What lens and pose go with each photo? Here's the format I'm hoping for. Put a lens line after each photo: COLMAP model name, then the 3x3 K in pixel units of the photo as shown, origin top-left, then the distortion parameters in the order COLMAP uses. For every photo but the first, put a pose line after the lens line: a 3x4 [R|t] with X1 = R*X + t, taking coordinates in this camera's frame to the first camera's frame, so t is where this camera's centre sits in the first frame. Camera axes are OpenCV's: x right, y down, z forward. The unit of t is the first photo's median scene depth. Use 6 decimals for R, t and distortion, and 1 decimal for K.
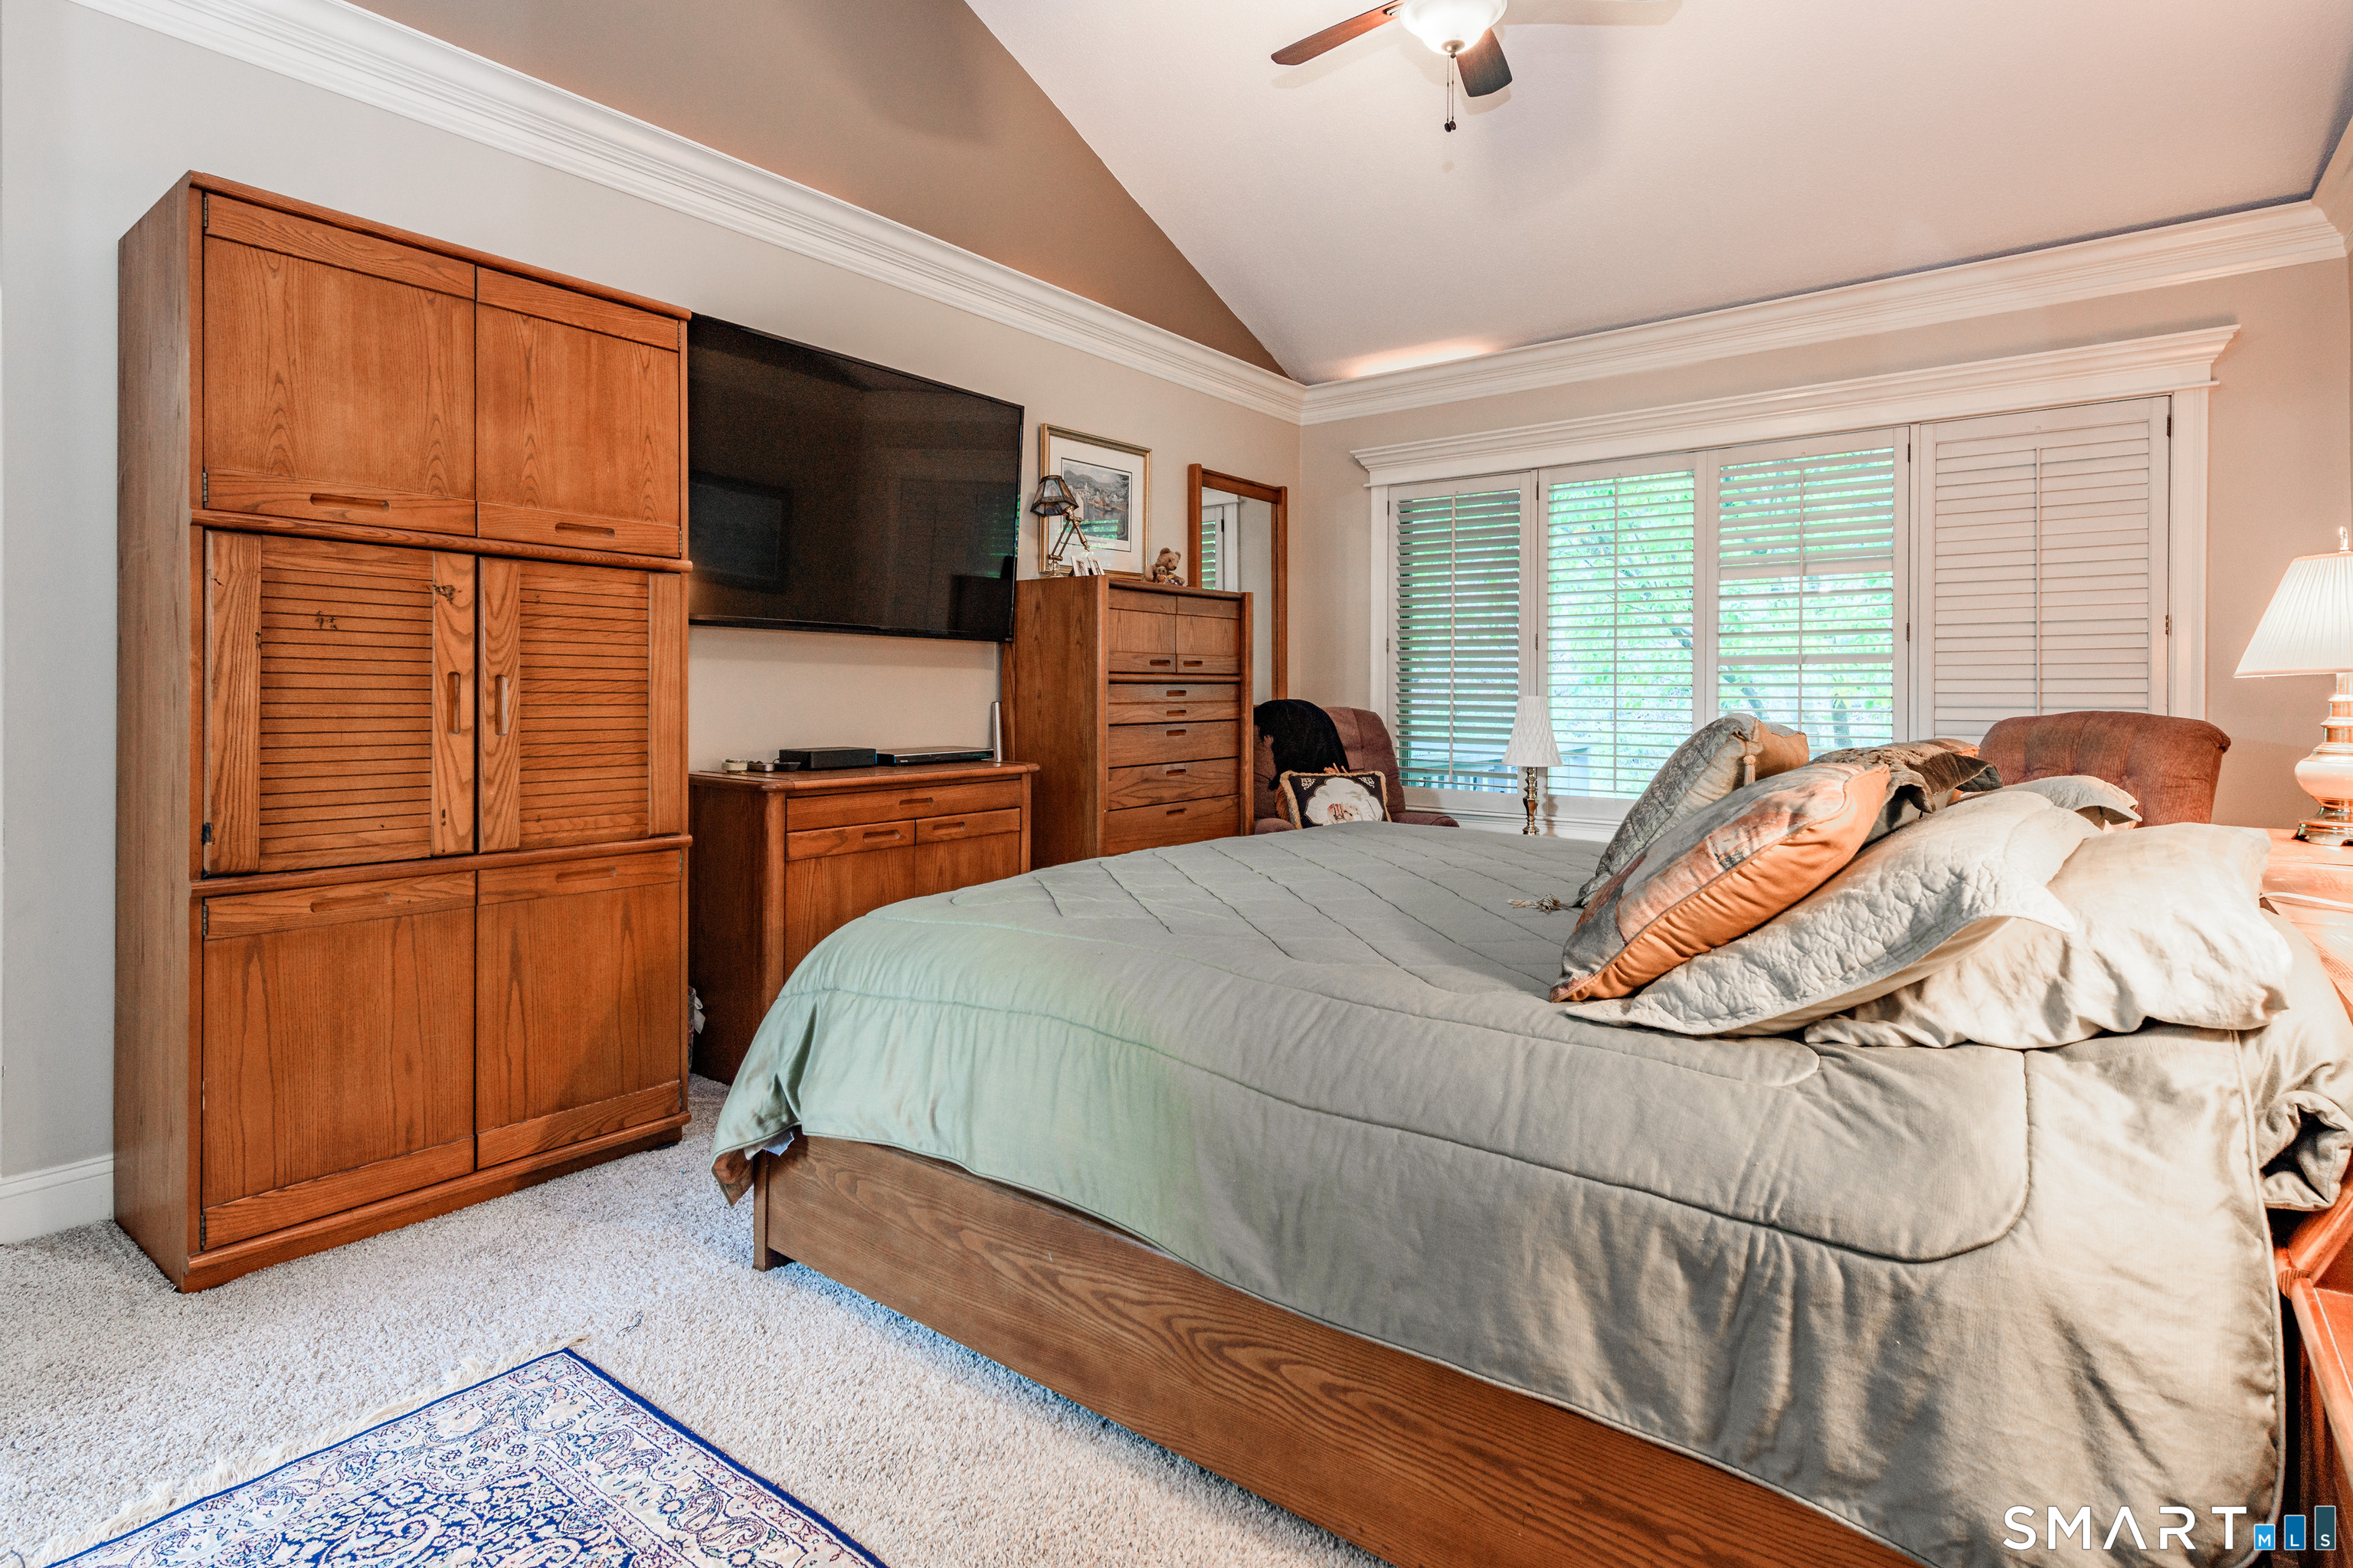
lens RADIAL K [[1178.2, 0, 1175.8], [0, 1178.2, 685.8], [0, 0, 1]] dist [0.020467, -0.000185]
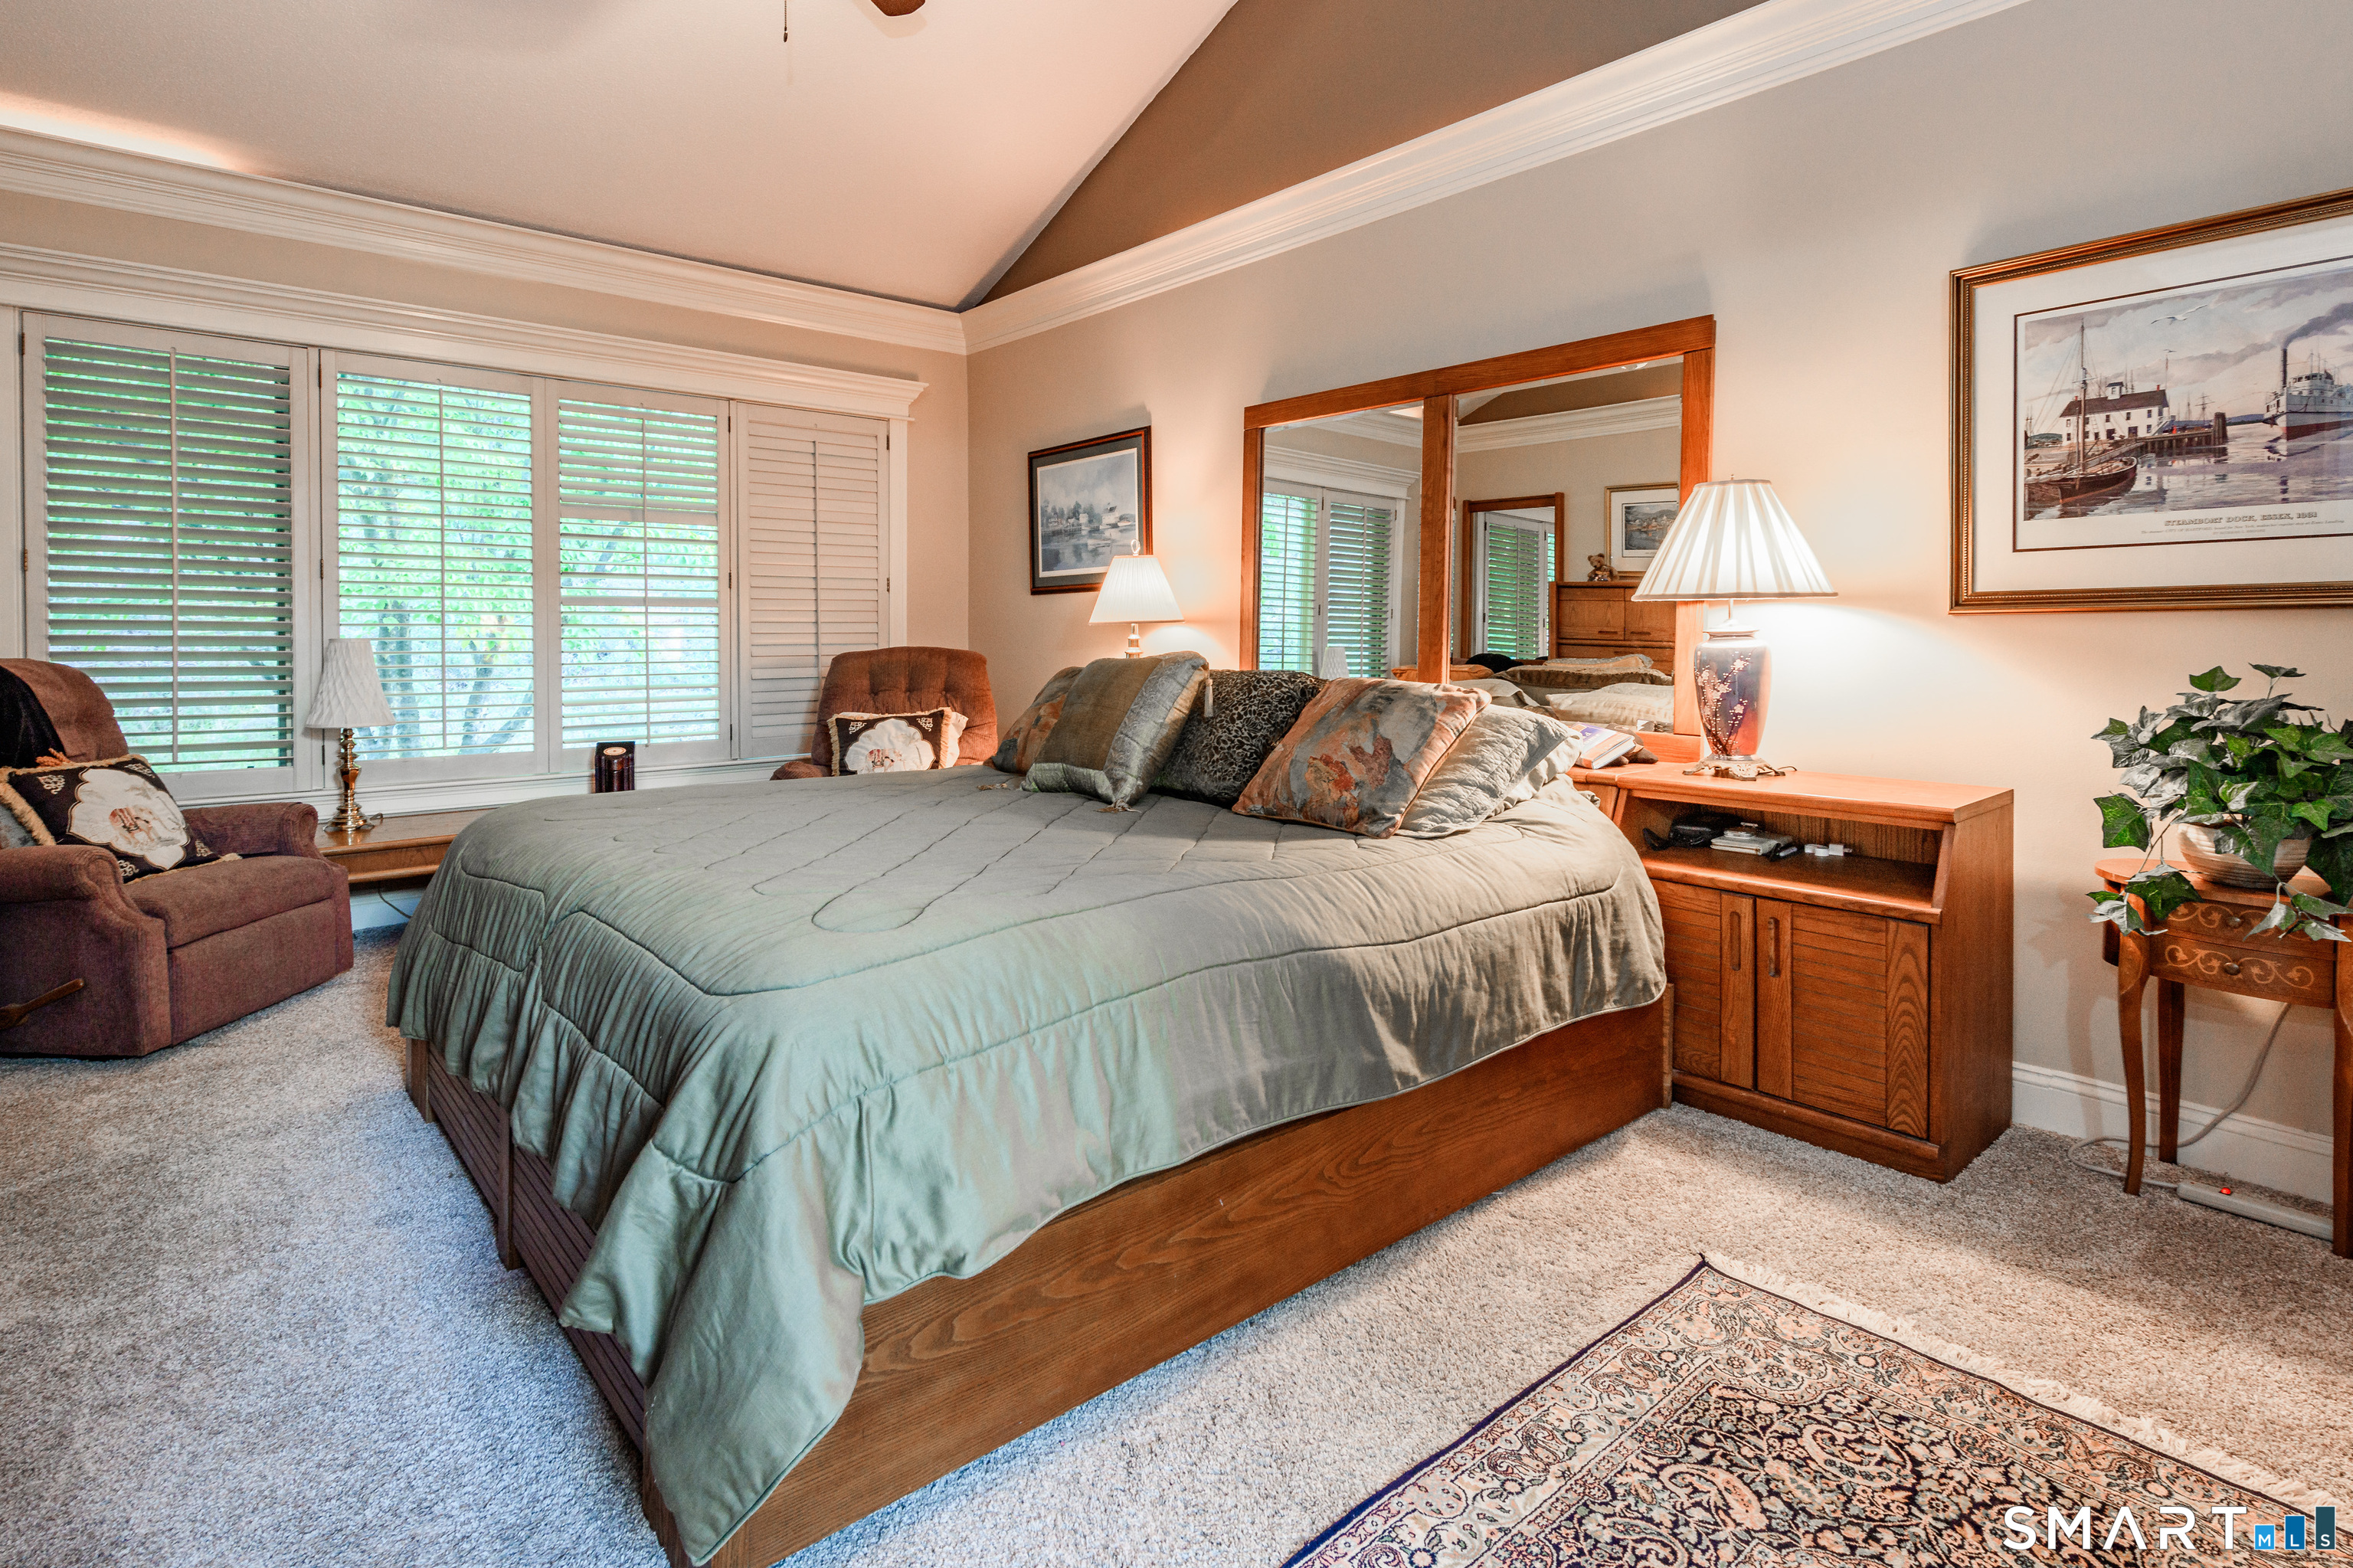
lens RADIAL K [[1210.5, 0, 1176.1], [0, 1210.5, 663.8], [0, 0, 1]] dist [0.001155, 0.000336]
pose [[0.202427, -0.026709, 0.978933, -0.511324], [-0.002696, 0.999609, 0.027830, 0.001697], [-0.979294, -0.008273, 0.202275, 0.390523]]
